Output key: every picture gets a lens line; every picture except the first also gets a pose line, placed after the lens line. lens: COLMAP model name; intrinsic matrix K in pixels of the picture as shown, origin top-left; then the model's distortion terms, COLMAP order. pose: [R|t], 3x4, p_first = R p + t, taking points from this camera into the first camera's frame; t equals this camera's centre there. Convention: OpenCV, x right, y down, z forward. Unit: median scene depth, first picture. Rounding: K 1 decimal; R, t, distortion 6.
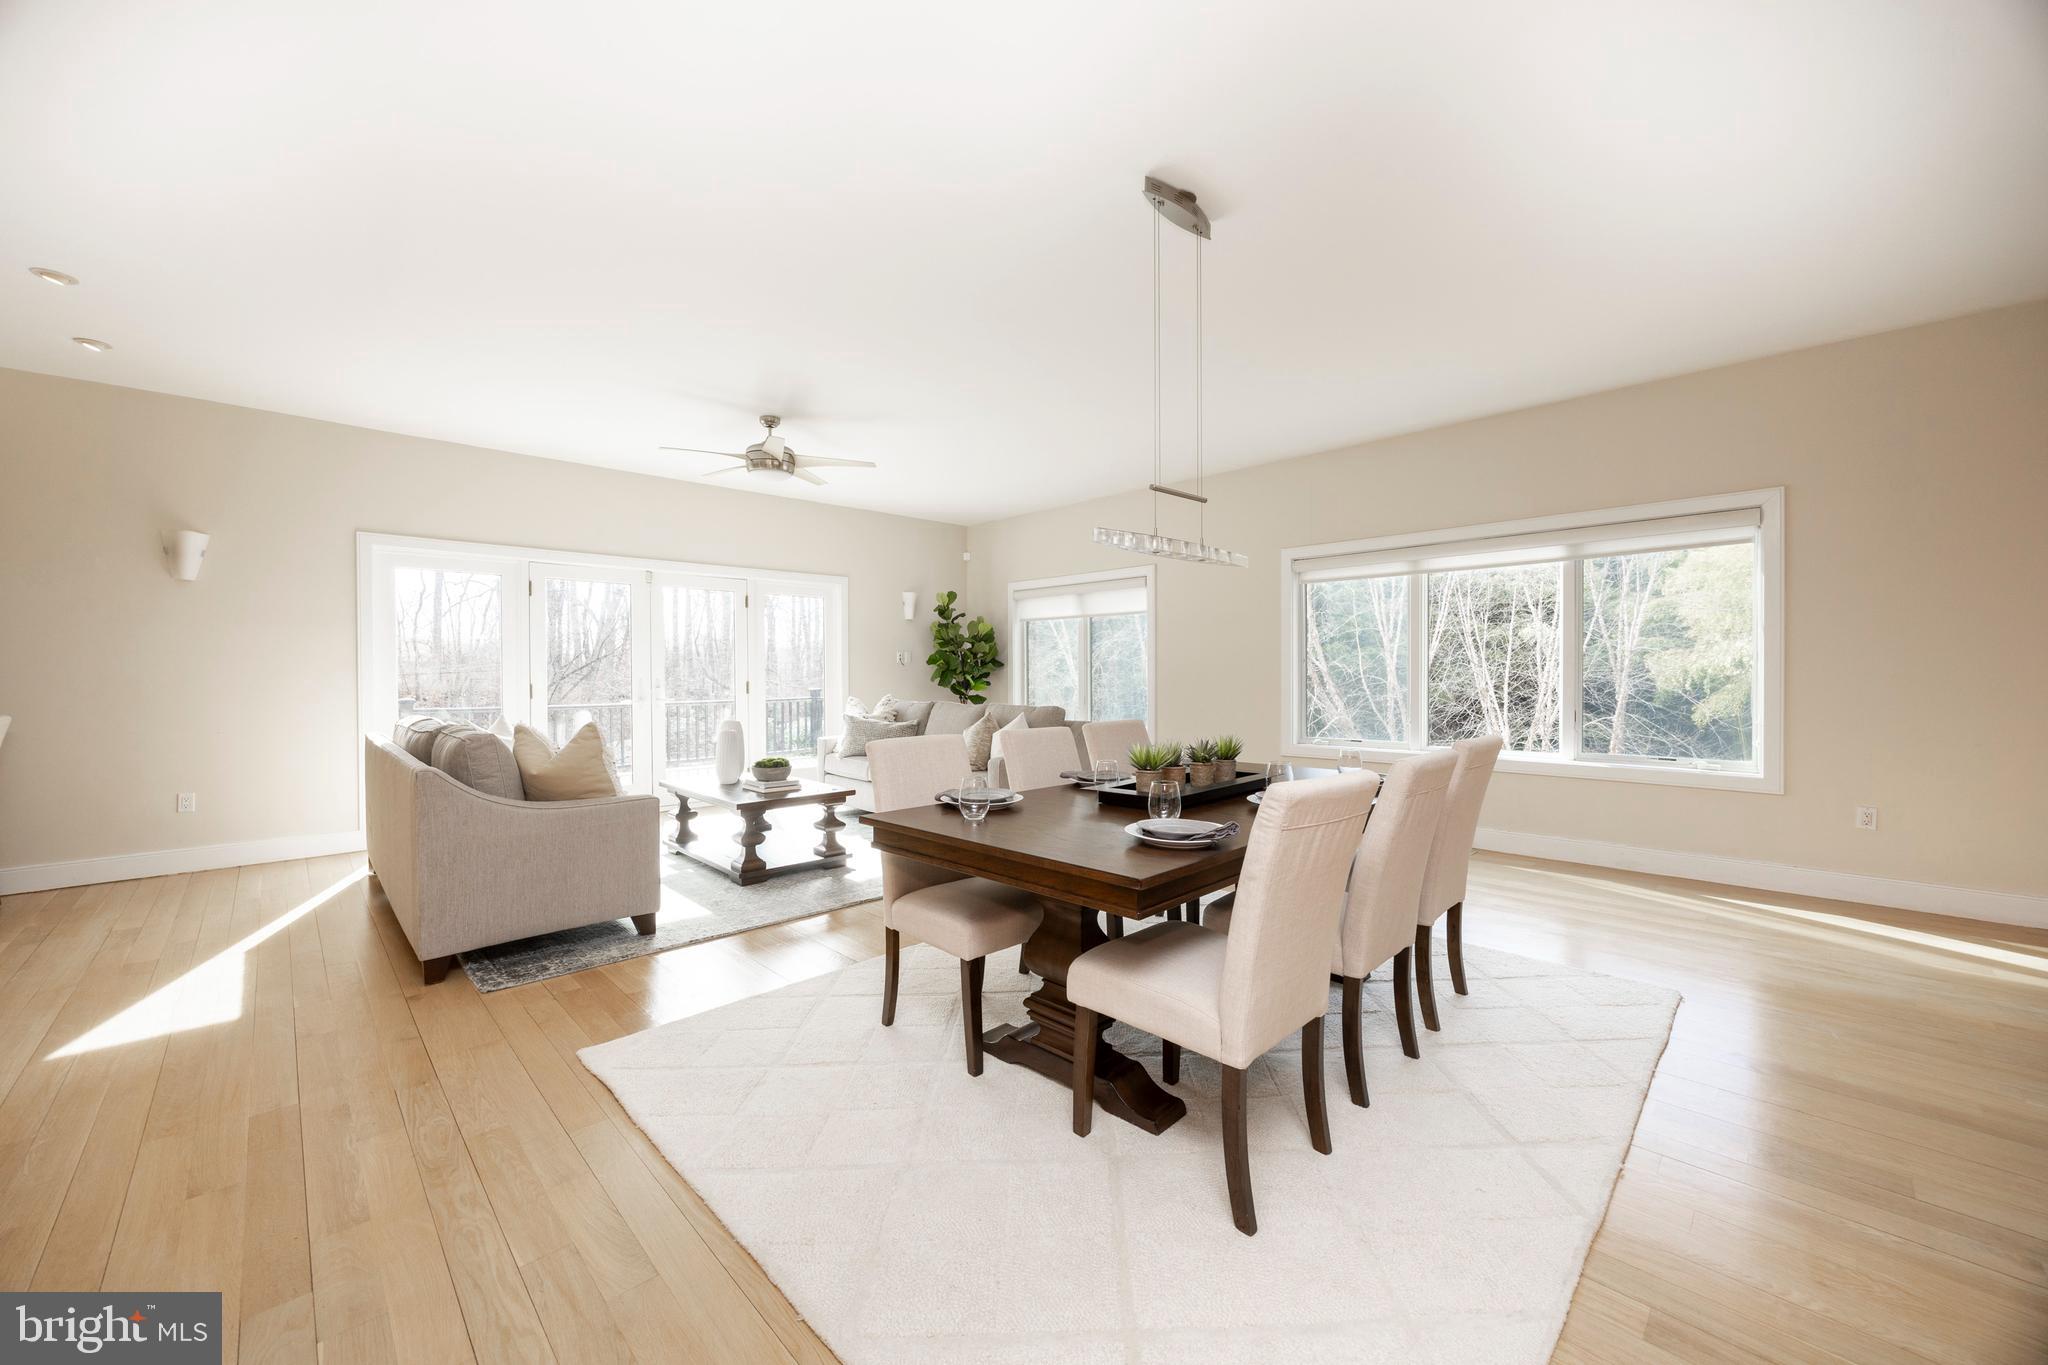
lens RADIAL K [[769.9, 0, 1017.4], [0, 769.9, 675.0], [0, 0, 1]] dist [-0.001342, -0.000006]
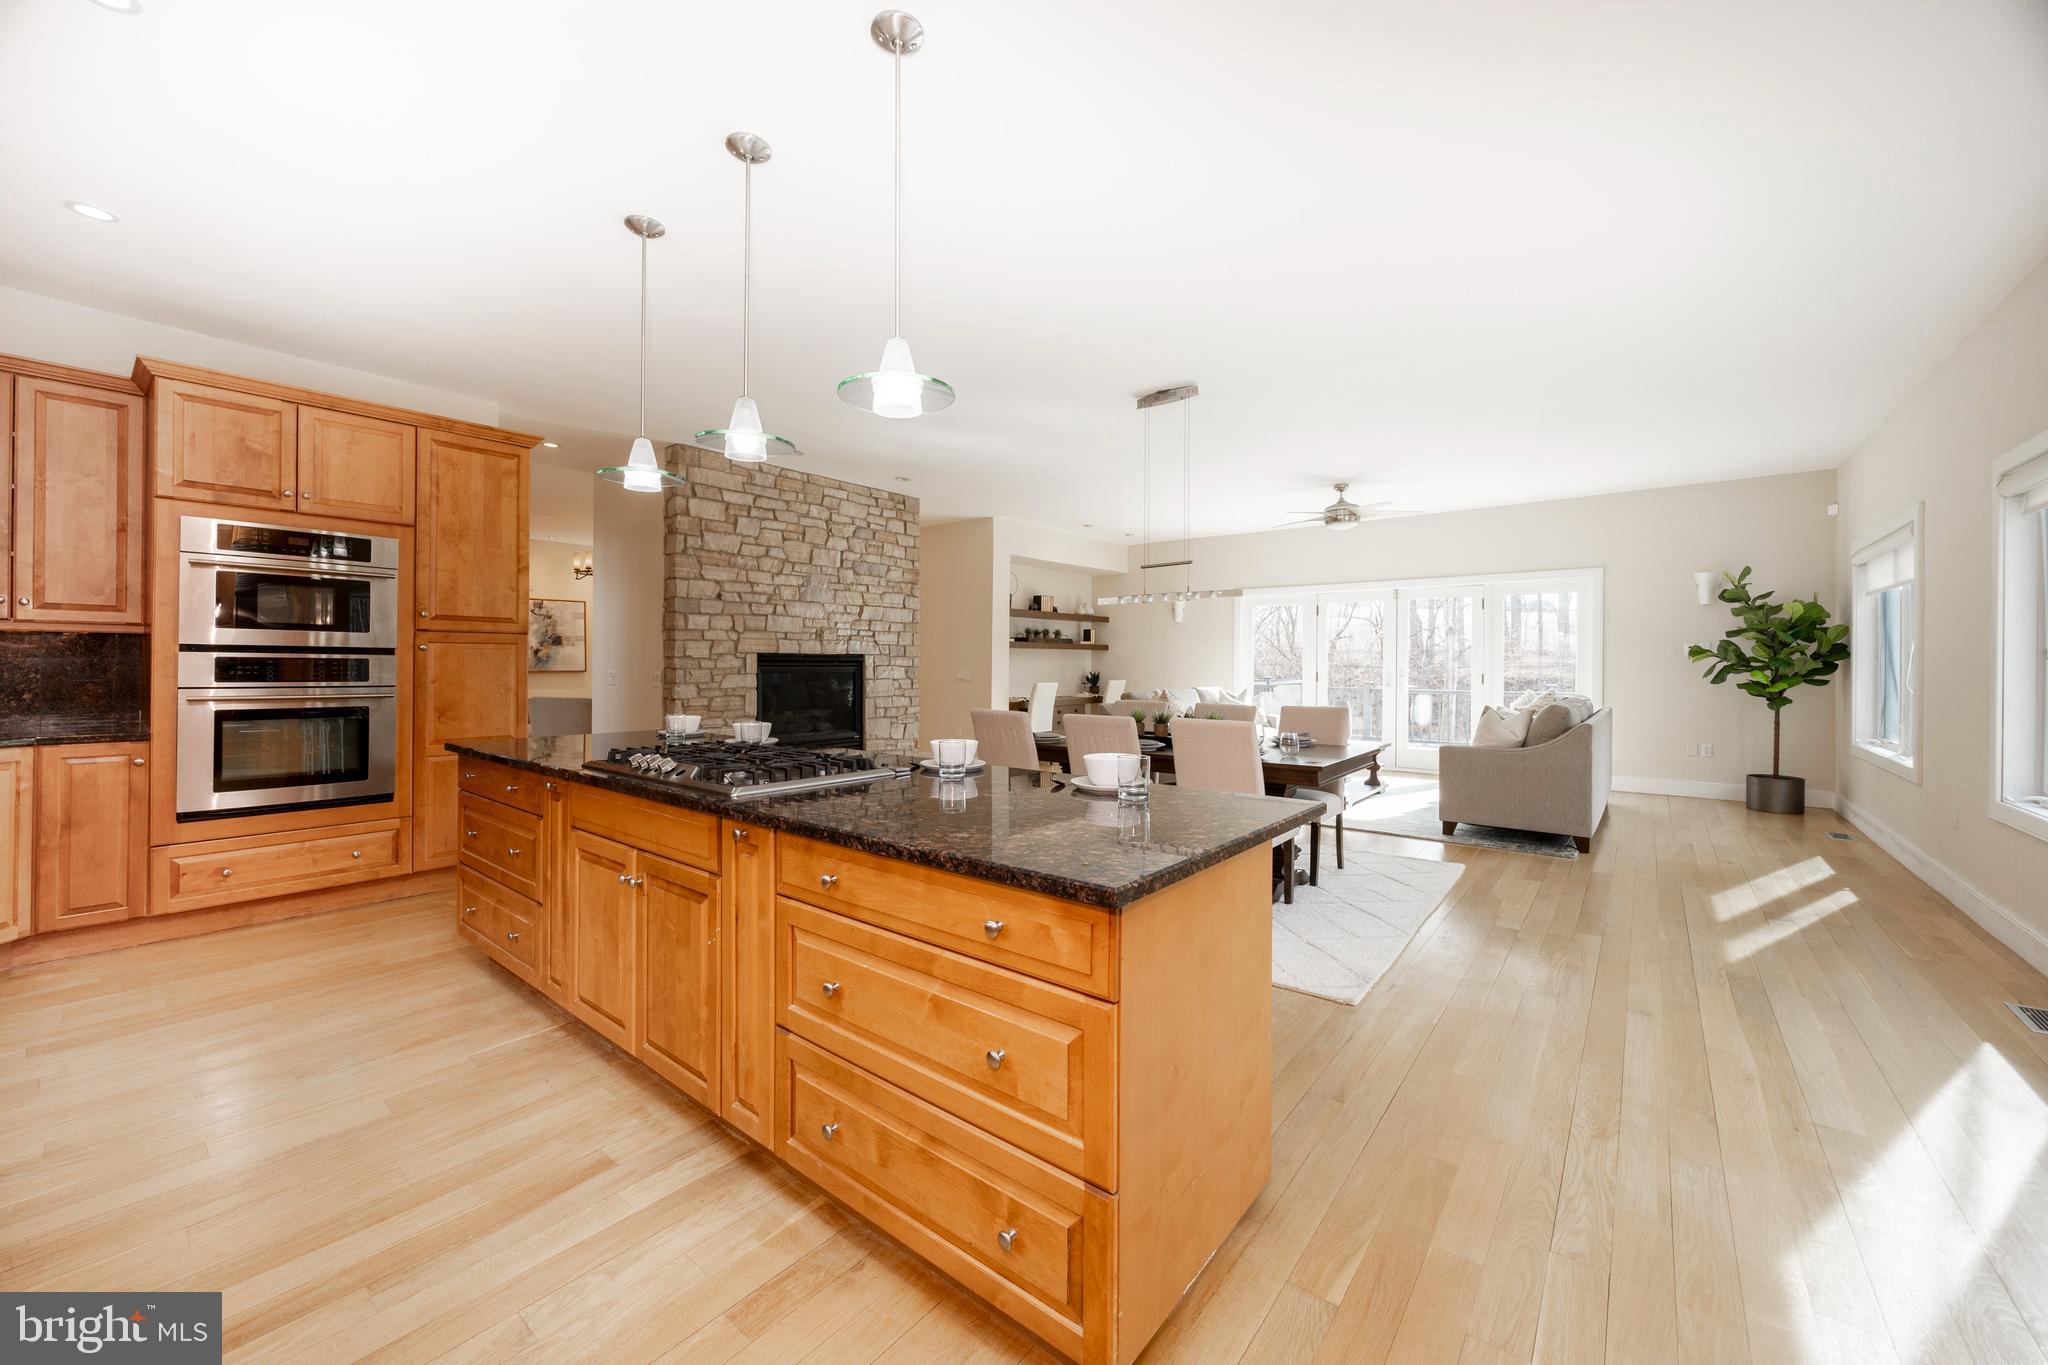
lens RADIAL K [[774.0, 0, 1020.1], [0, 774.0, 659.0], [0, 0, 1]] dist [-0.000220, 0.000081]
pose [[0.115898, -0.000247, -0.993261, 1.018476], [-0.006557, 0.999978, -0.001014, -0.011225], [0.993240, 0.006630, 0.115894, 0.264436]]
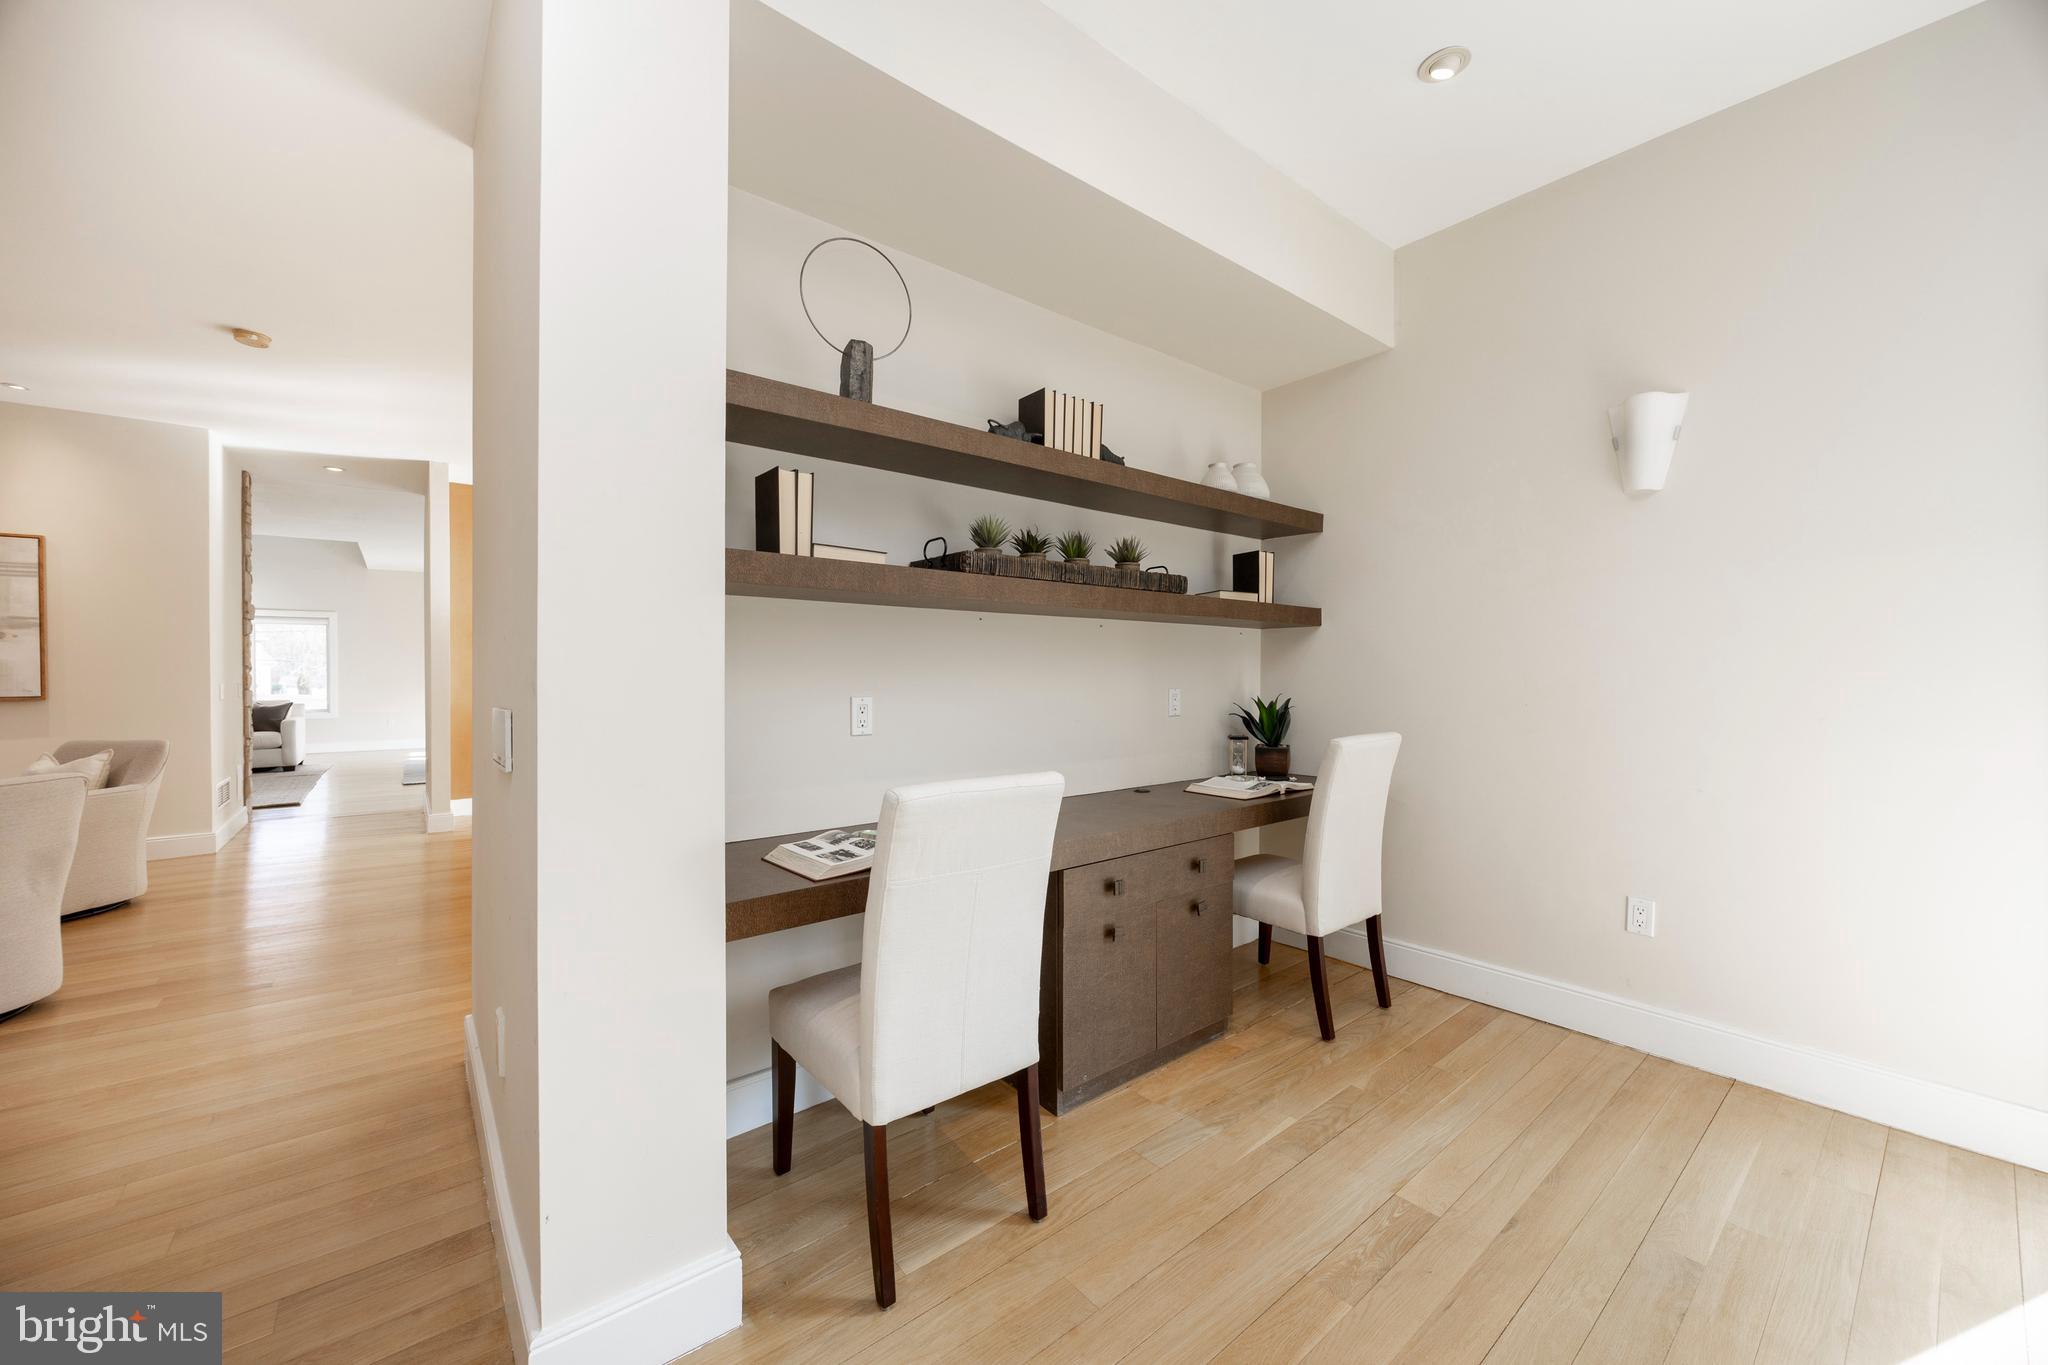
lens RADIAL K [[771.3, 0, 1021.4], [0, 771.3, 679.8], [0, 0, 1]] dist [0.000911, 0.000160]
pose [[-0.090592, 0.008069, -0.995855, -0.480953], [-0.000179, 0.999967, 0.008119, 0.000757], [0.995888, 0.000914, -0.090587, 0.578977]]
